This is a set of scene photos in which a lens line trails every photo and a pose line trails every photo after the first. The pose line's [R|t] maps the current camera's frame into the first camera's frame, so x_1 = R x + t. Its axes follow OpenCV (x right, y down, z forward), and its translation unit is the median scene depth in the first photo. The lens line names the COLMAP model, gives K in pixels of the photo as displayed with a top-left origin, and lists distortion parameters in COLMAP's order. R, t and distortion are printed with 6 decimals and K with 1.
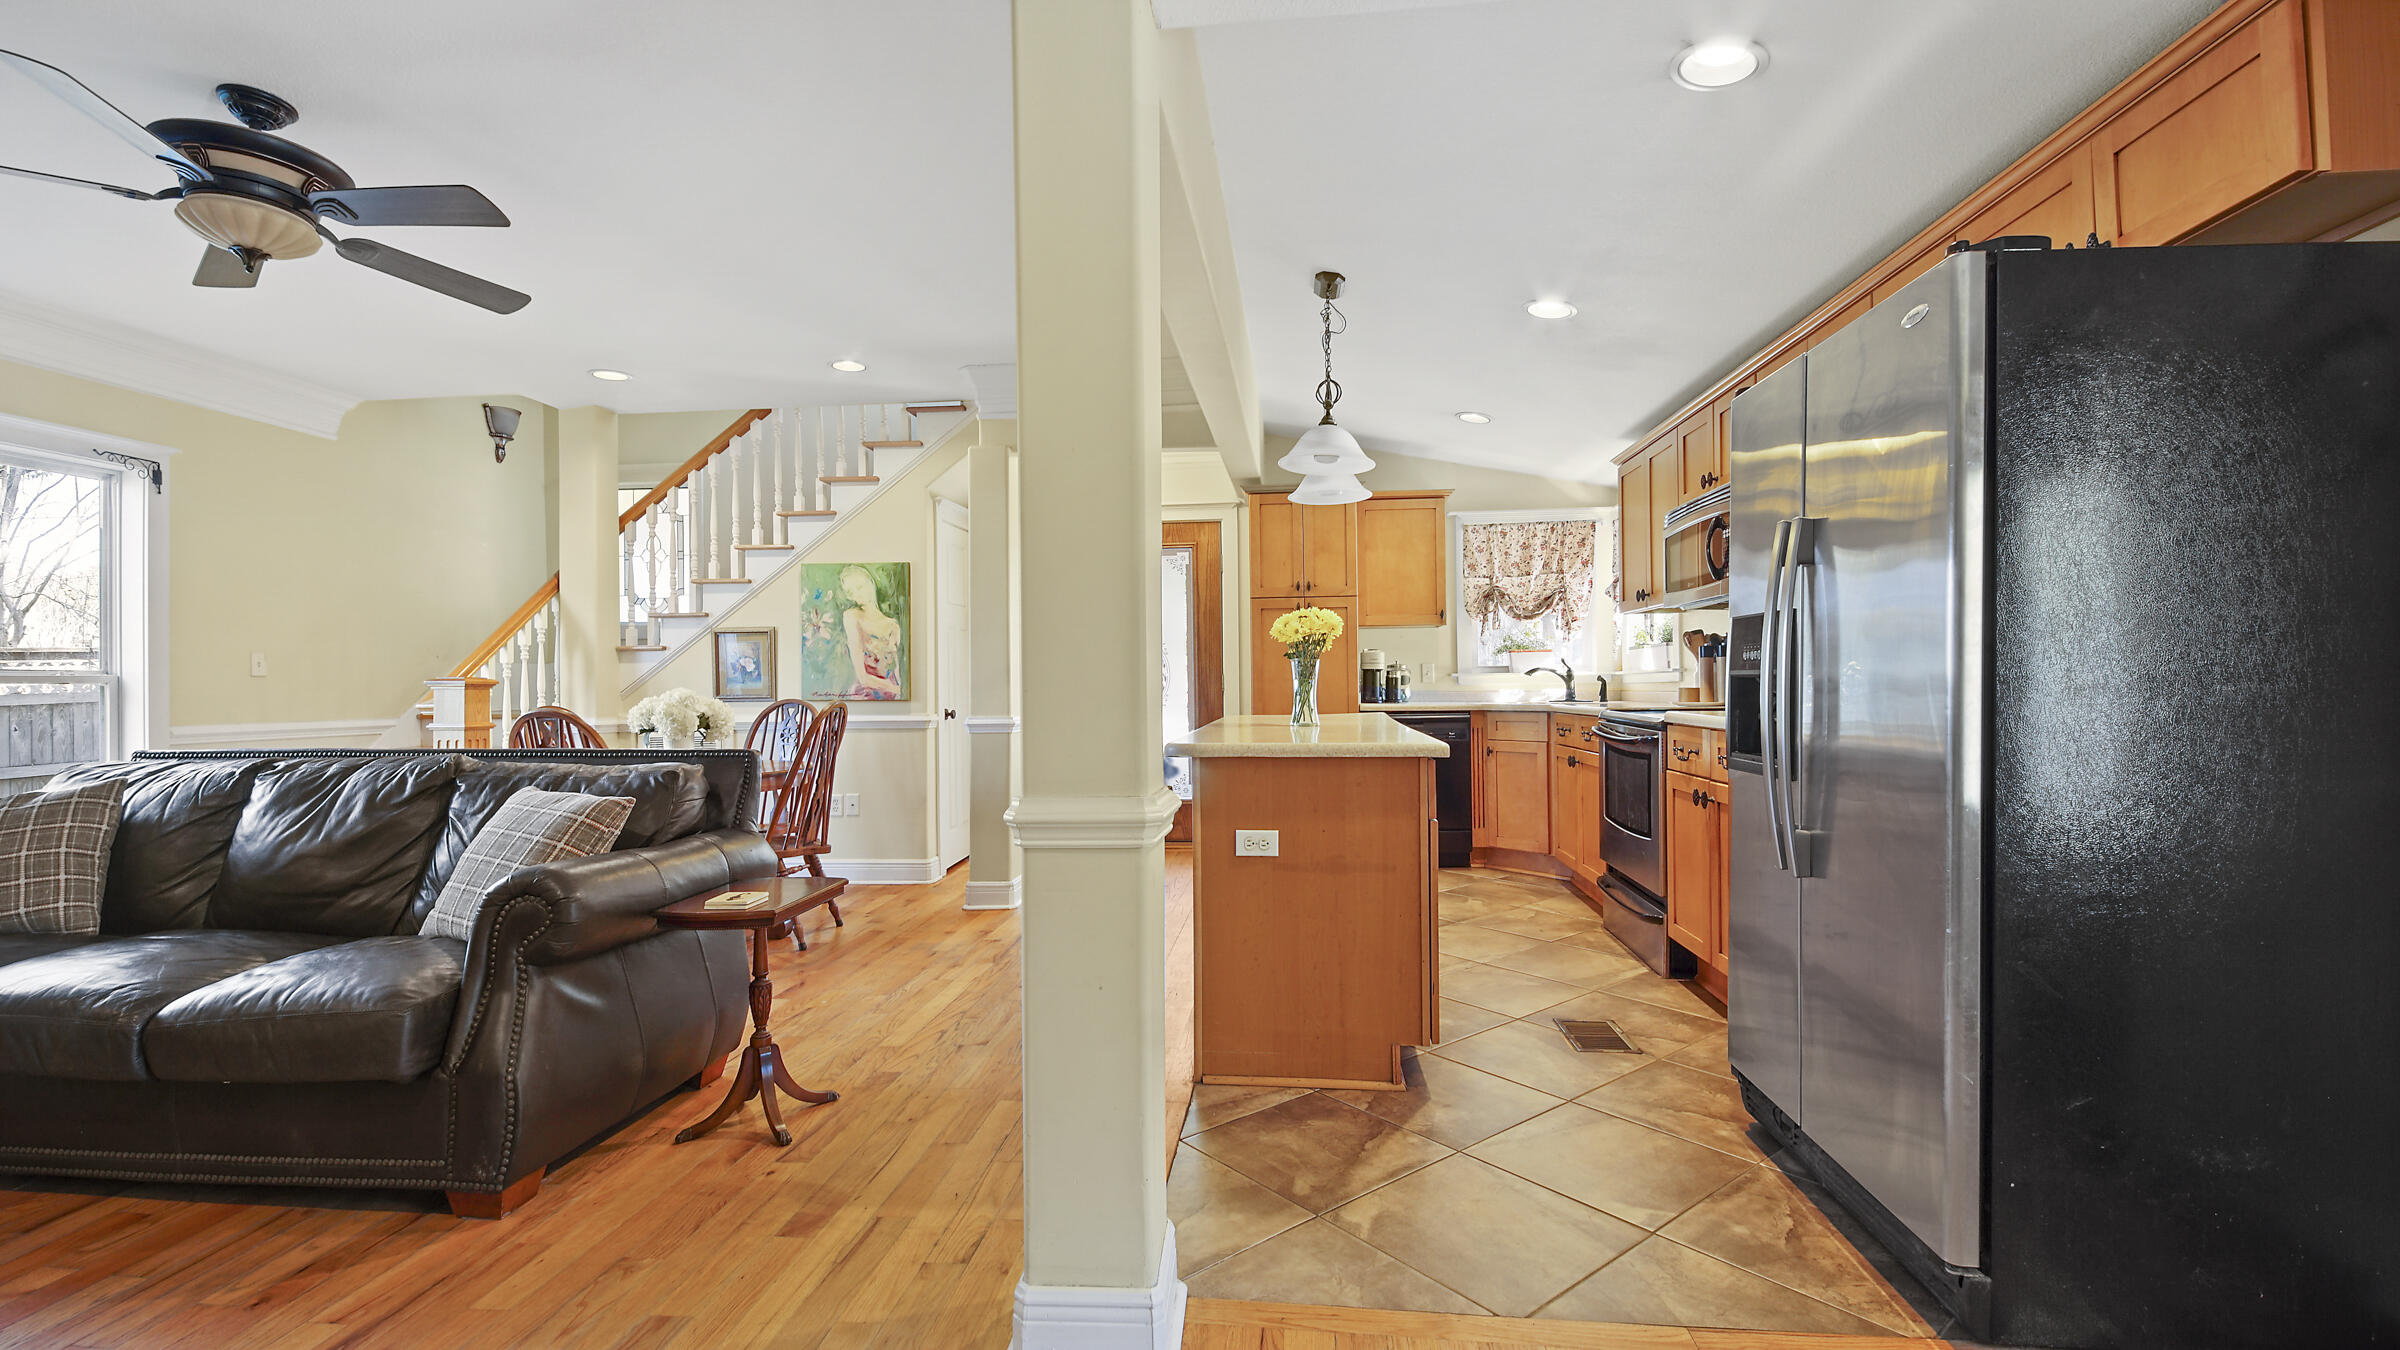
lens RADIAL K [[1049.7, 0, 1195.5], [0, 1049.7, 681.7], [0, 0, 1]] dist [0.041660, -0.019223]
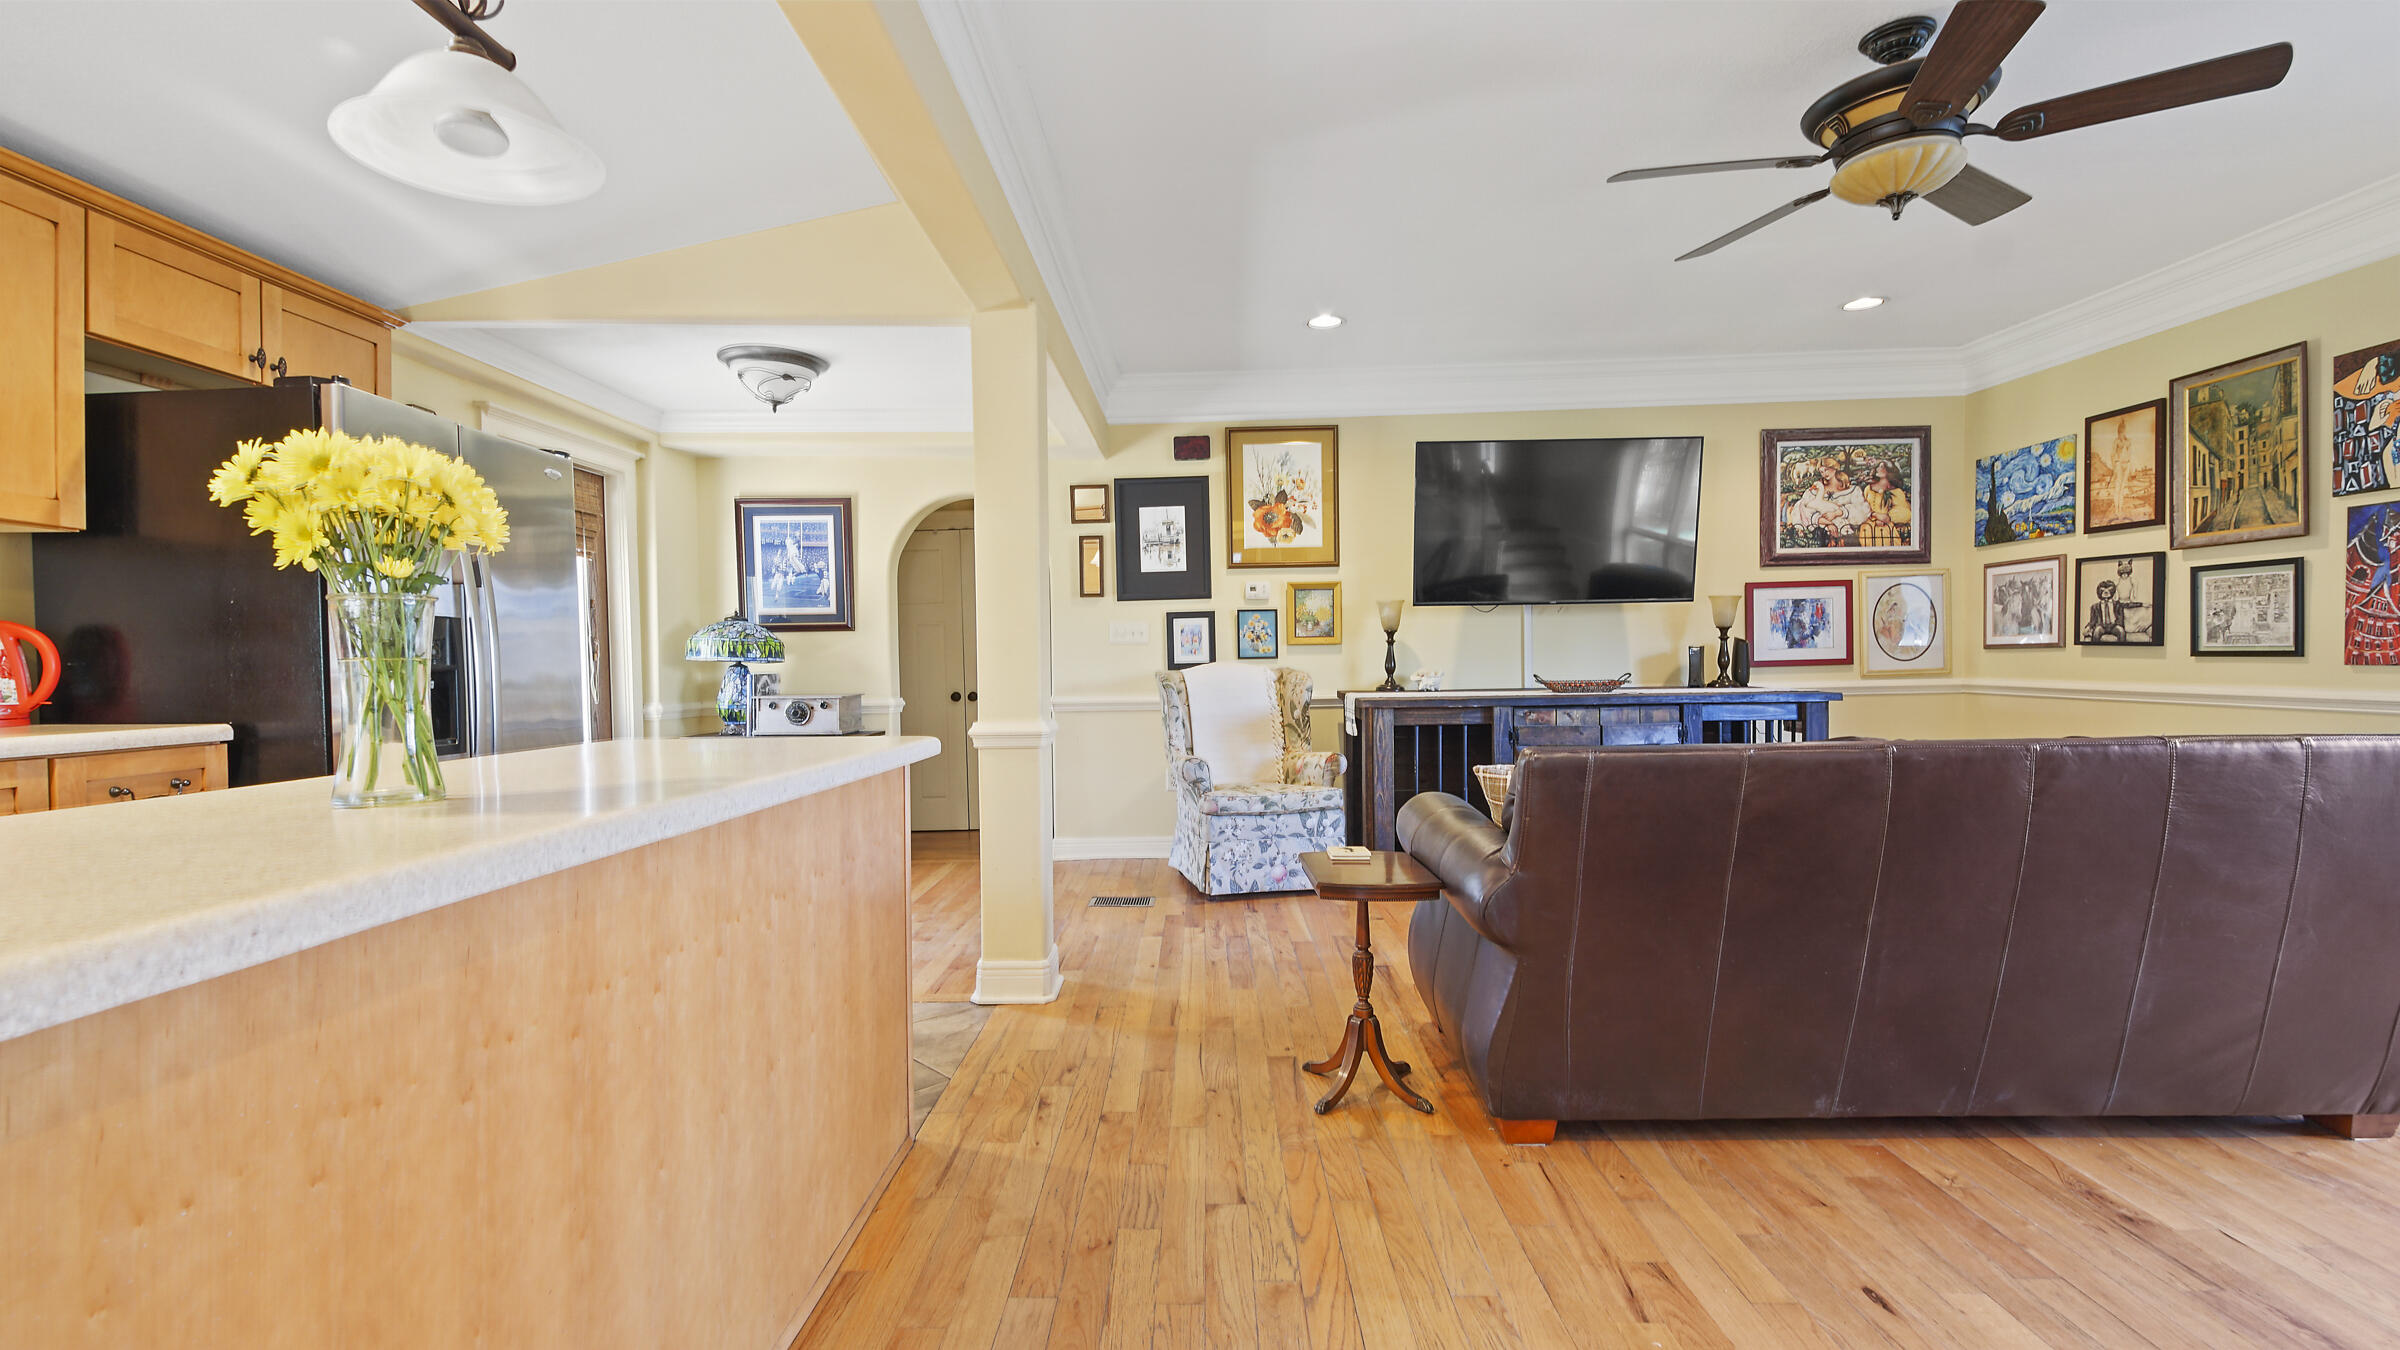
lens RADIAL K [[1049.7, 0, 1195.5], [0, 1049.7, 681.7], [0, 0, 1]] dist [0.041660, -0.019223]
pose [[-0.995104, 0.021659, -0.096430, -0.190881], [0.020544, 0.999710, 0.012547, 0.010284], [0.096674, 0.010505, -0.995261, 2.351356]]
